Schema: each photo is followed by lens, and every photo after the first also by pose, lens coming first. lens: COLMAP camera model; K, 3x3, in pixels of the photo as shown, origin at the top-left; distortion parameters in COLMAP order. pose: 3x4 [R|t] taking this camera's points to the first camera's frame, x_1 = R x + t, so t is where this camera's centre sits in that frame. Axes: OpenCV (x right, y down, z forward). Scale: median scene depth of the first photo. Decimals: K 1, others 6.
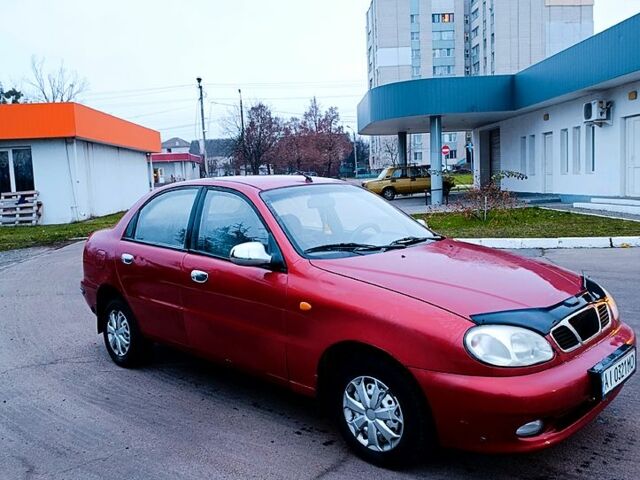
lens RADIAL K [[576.4, 0, 320.0], [0, 576.4, 240.0], [0, 0, 1]] dist [0.003346, -0.001721]
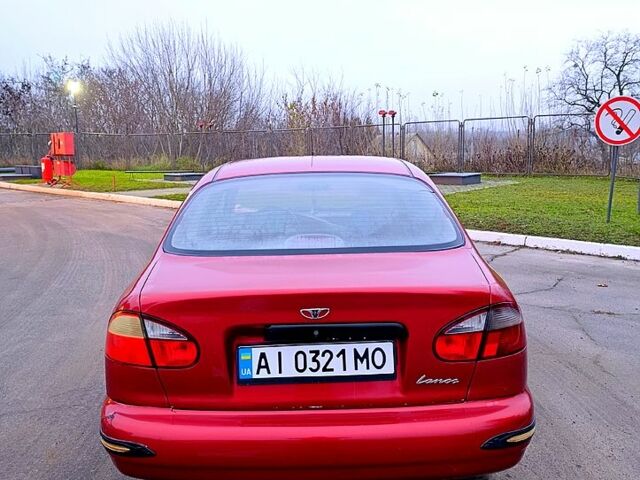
lens RADIAL K [[568.7, 0, 317.6], [0, 568.7, 238.9], [0, 0, 1]] dist [0.073170, -0.142306]
pose [[-0.686195, -0.058752, 0.725042, -0.178603], [0.129831, 0.970837, 0.201544, -0.041566], [-0.715738, 0.232431, -0.658555, 0.402575]]
